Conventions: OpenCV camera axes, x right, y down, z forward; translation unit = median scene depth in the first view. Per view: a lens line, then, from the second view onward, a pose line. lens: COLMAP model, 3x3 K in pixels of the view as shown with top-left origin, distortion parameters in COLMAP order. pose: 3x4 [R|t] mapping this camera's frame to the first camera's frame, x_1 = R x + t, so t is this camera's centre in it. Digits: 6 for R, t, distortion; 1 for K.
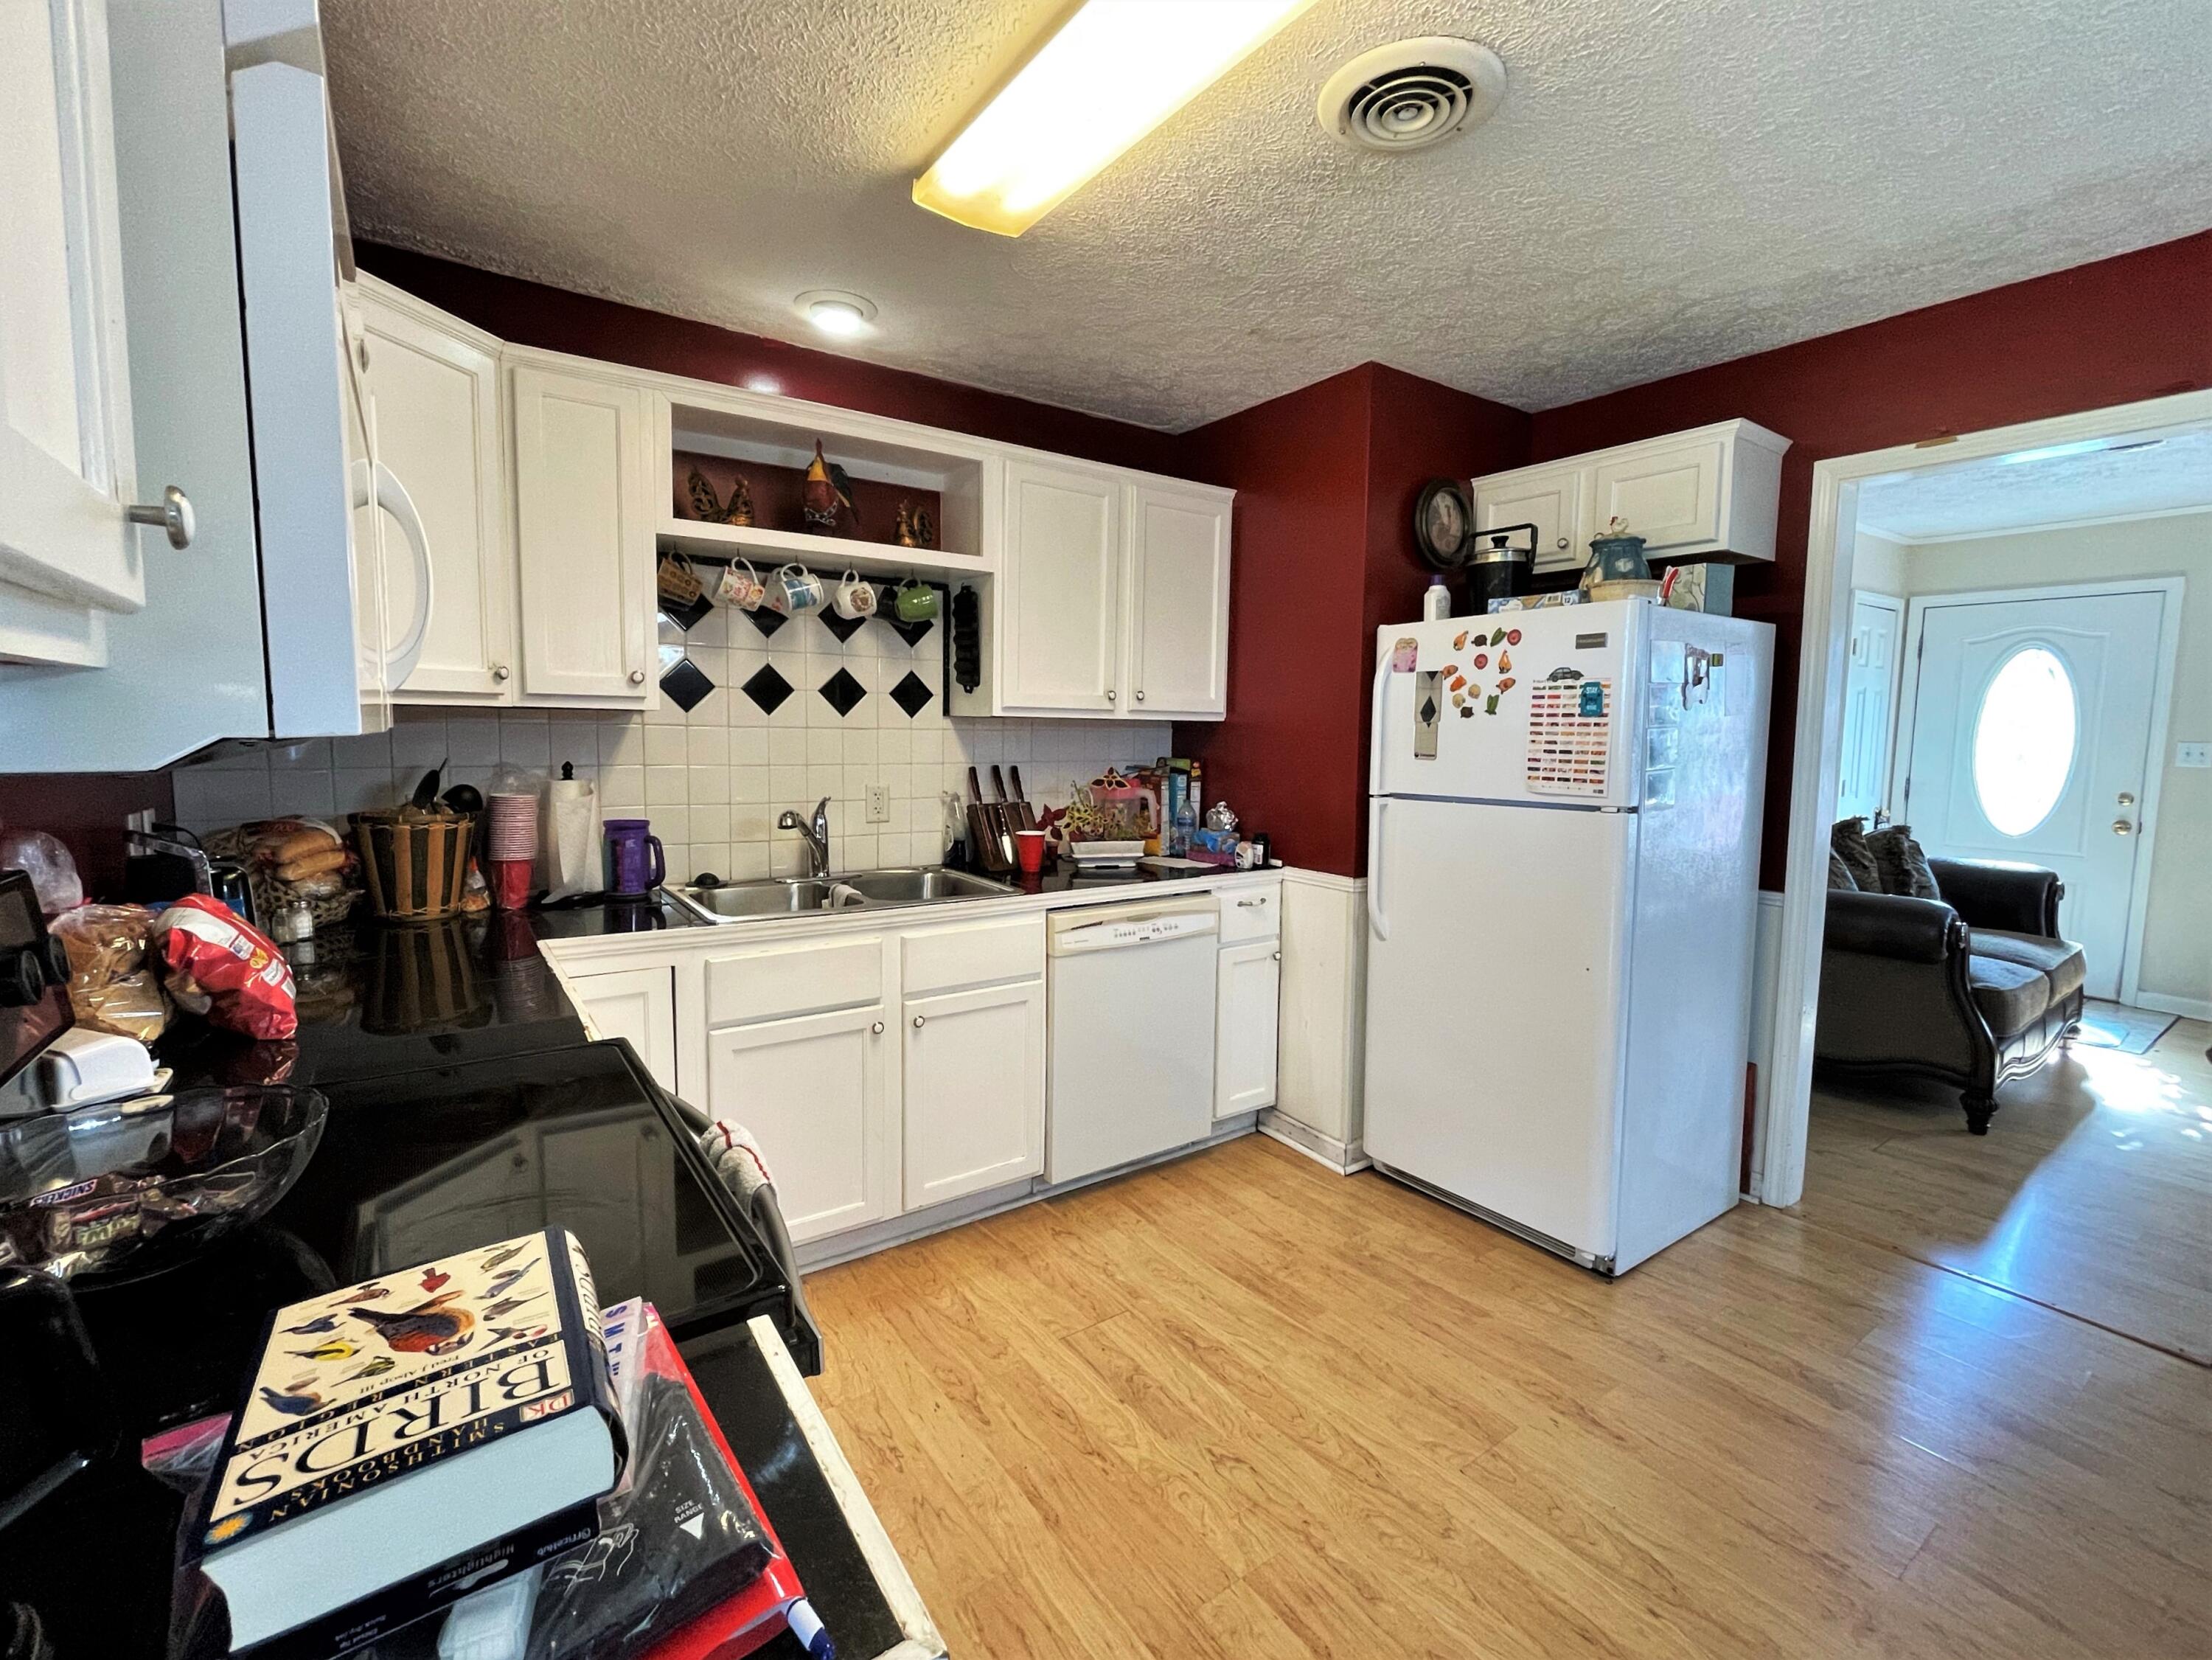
lens RADIAL K [[968.5, 0, 1112.4], [0, 968.5, 818.6], [0, 0, 1]] dist [-0.011664, 0.007569]
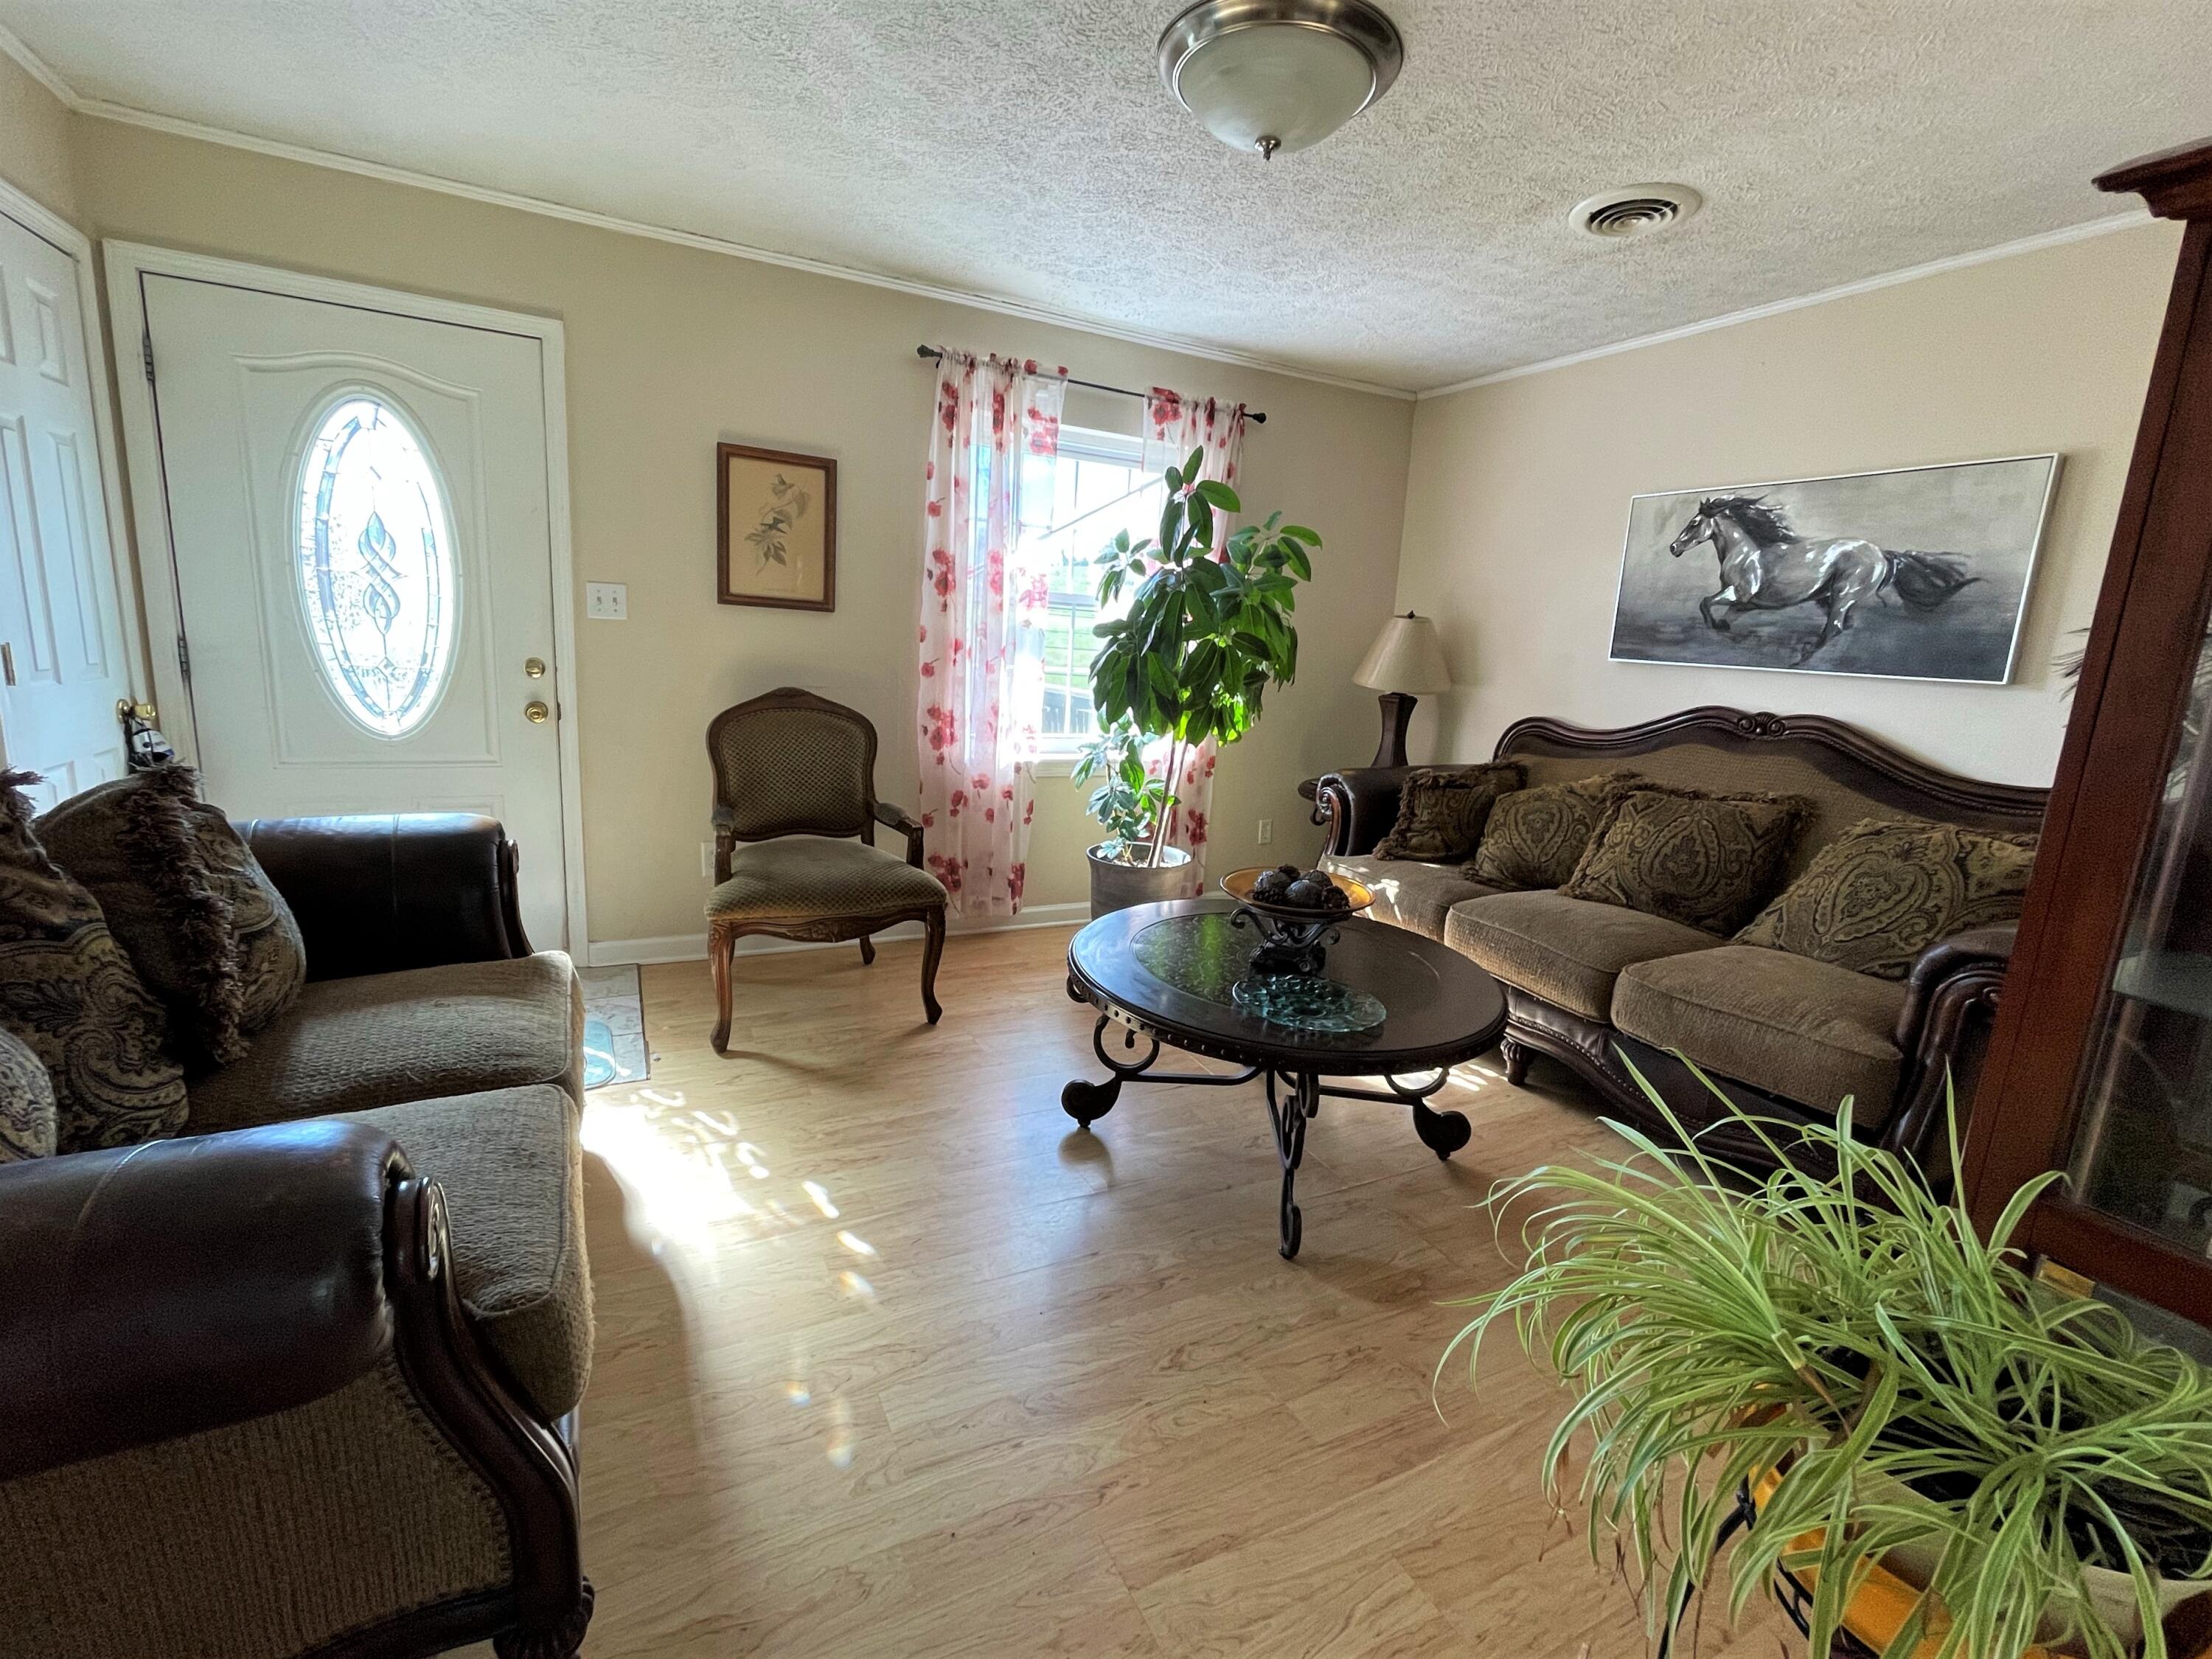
lens RADIAL K [[968.5, 0, 1112.4], [0, 968.5, 818.1], [0, 0, 1]] dist [-0.011664, 0.007569]
pose [[0.146766, -0.191422, 0.970473, 0.447590], [0.032208, 0.981501, 0.188727, -0.031209], [-0.988647, 0.003558, 0.150216, 0.511970]]
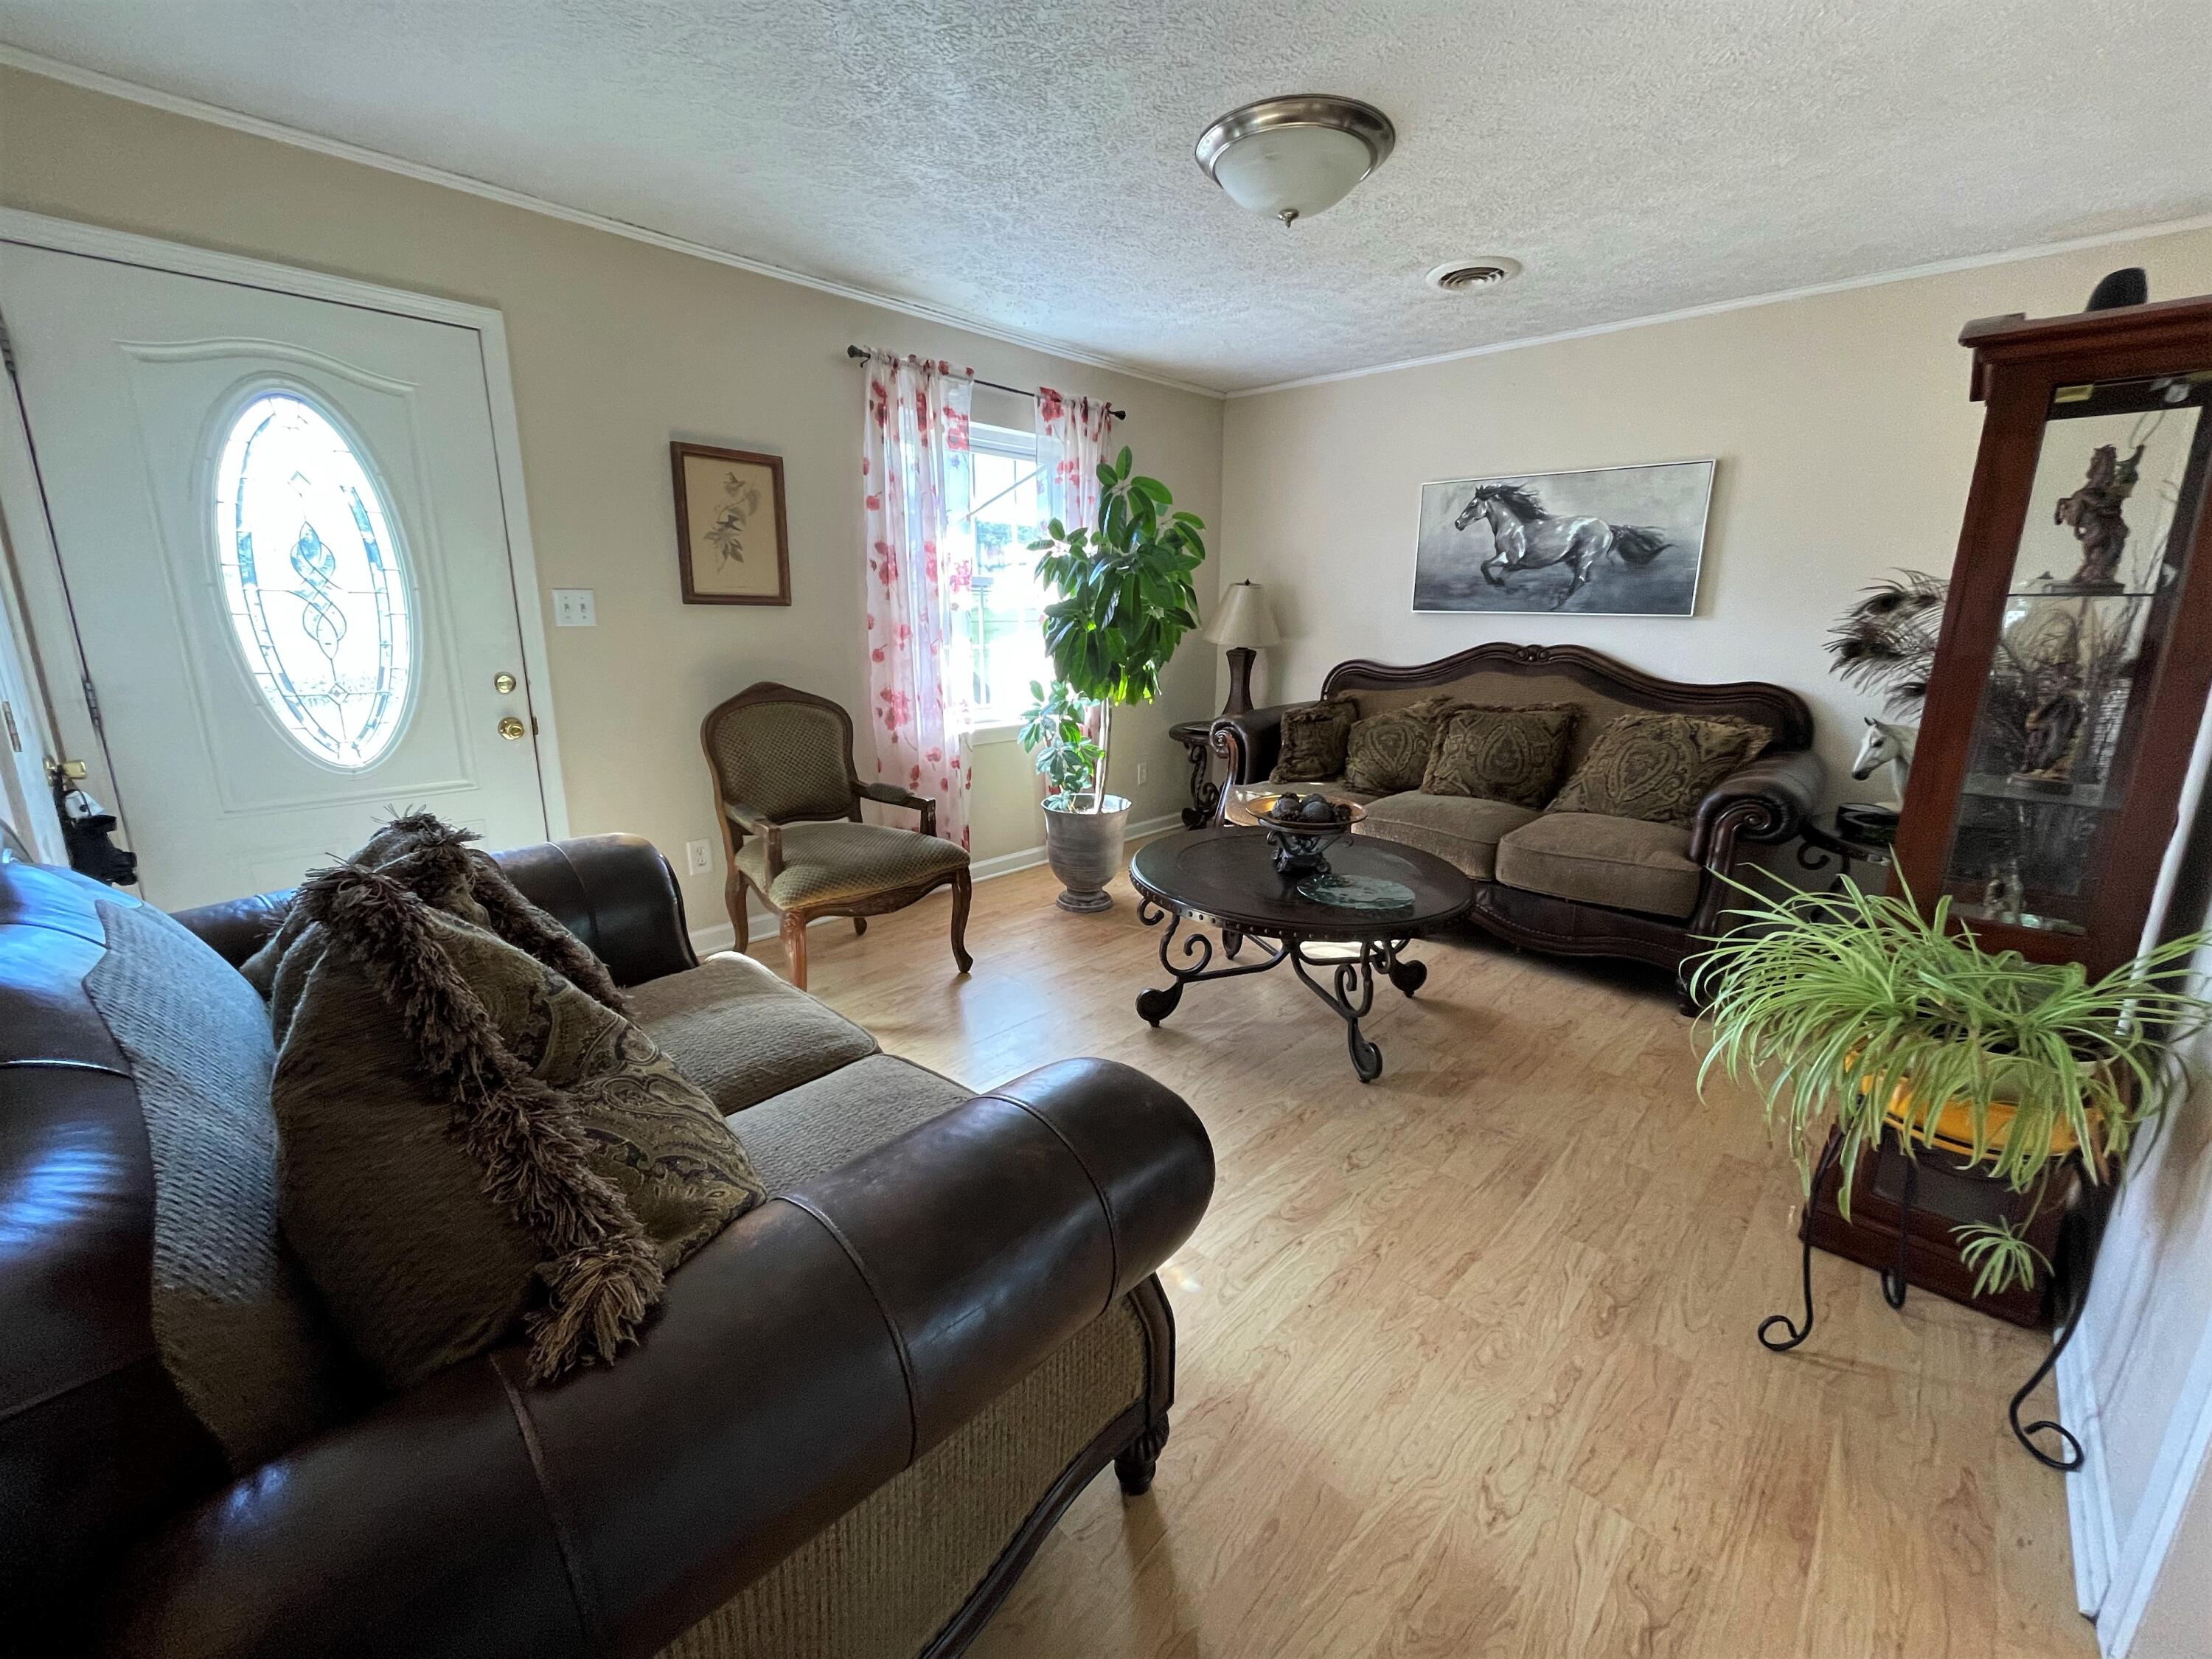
lens RADIAL K [[901.9, 0, 1111.1], [0, 901.9, 815.7], [0, 0, 1]] dist [-0.002109, 0.000303]
pose [[-0.187334, -0.239070, 0.952760, 0.398501], [0.076542, 0.963430, 0.256797, -0.055405], [-0.979310, 0.121033, -0.162185, 0.707300]]
